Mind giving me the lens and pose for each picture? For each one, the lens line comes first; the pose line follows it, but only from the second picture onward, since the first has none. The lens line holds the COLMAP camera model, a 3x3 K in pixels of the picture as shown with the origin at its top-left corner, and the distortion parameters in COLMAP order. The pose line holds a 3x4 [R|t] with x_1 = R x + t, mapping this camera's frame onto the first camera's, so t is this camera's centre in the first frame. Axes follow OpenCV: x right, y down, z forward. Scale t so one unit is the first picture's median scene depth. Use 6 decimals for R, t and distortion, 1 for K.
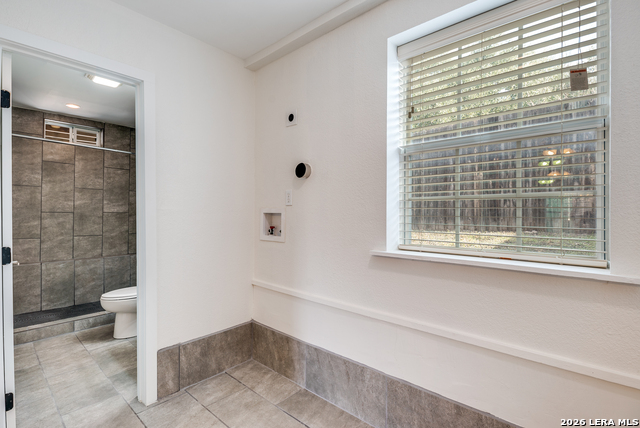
lens RADIAL K [[296.6, 0, 325.0], [0, 296.6, 211.3], [0, 0, 1]] dist [-0.008995, -0.003322]
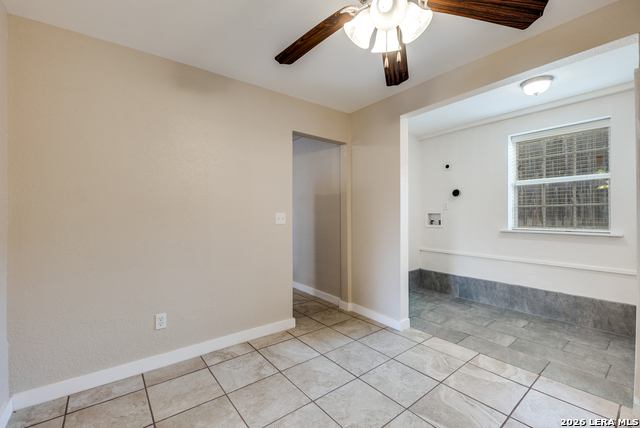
lens RADIAL K [[268.0, 0, 331.3], [0, 268.0, 215.3], [0, 0, 1]] dist [0.000939, -0.002258]
pose [[0.985564, -0.002687, -0.169282, -0.635025], [0.003480, 0.999984, 0.004392, 0.009092], [0.169268, -0.004918, 0.985558, -1.018256]]
